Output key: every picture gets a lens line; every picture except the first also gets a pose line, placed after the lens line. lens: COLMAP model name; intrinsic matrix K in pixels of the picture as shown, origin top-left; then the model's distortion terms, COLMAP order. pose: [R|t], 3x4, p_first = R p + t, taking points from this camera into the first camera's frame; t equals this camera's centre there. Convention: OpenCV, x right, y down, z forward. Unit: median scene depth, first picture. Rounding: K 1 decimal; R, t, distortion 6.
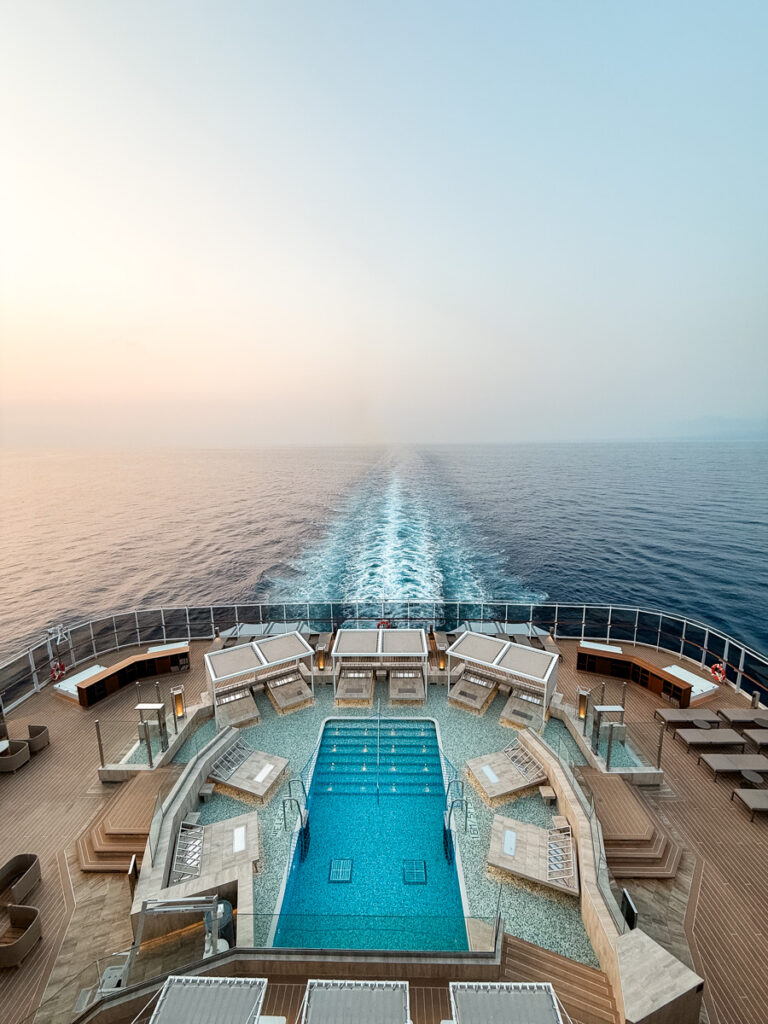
lens RADIAL K [[411.1, 0, 384.0], [0, 411.1, 512.0], [0, 0, 1]] dist [0.000965, 0.000028]
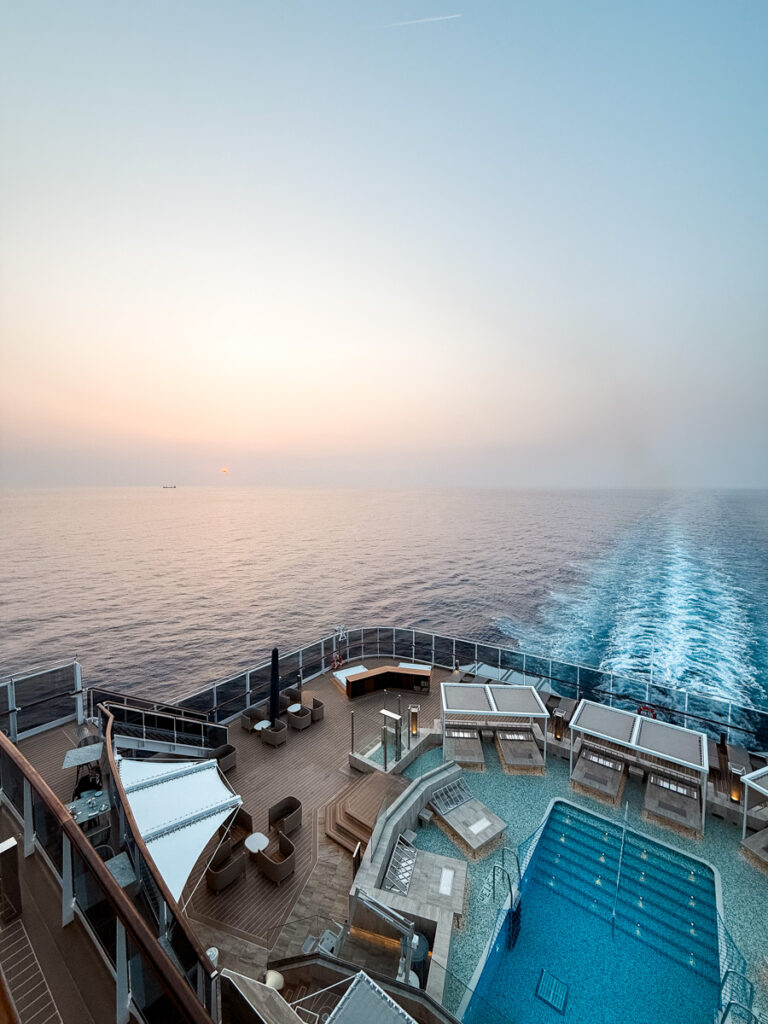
lens RADIAL K [[413.3, 0, 384.0], [0, 413.3, 512.0], [0, 0, 1]] dist [-0.001206, -0.000338]
pose [[0.810631, 0.054049, -0.583057, 0.041188], [-0.113009, 0.991452, -0.065211, -0.002045], [0.574548, 0.118753, 0.809810, 0.005207]]
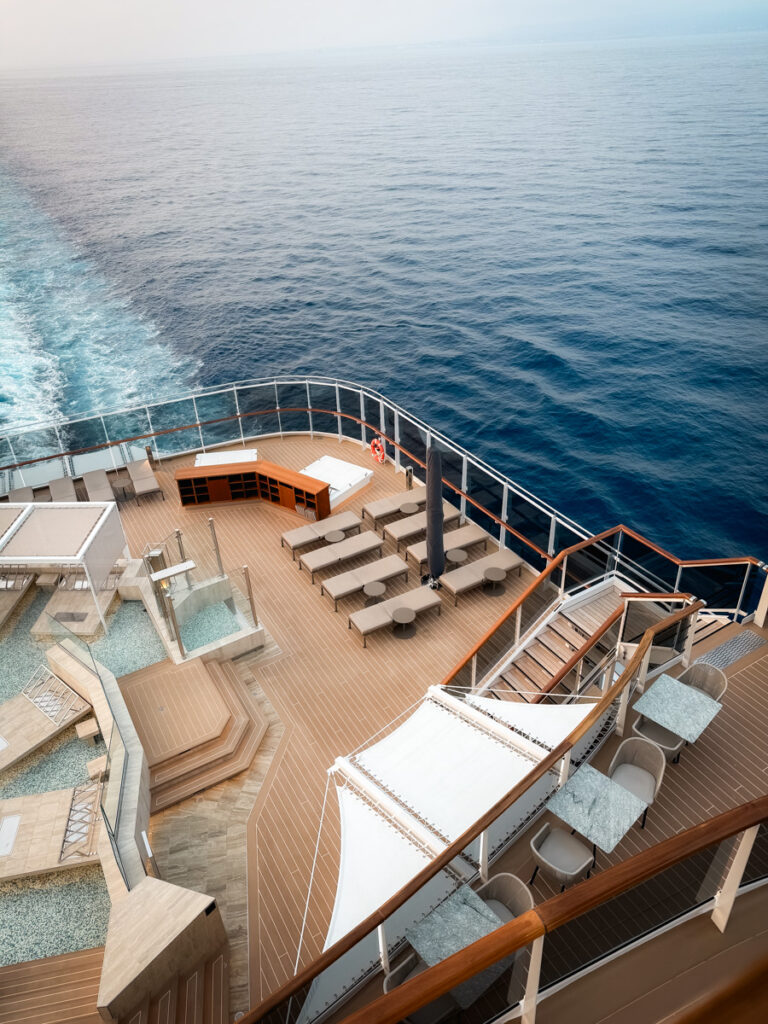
lens RADIAL K [[723.2, 0, 384.0], [0, 723.2, 512.0], [0, 0, 1]] dist [-0.000861, -0.001033]
pose [[0.850045, -0.301914, 0.431591, 0.312149], [0.118122, 0.907812, 0.402399, -0.000424], [-0.513293, -0.291077, 0.807344, -0.009796]]
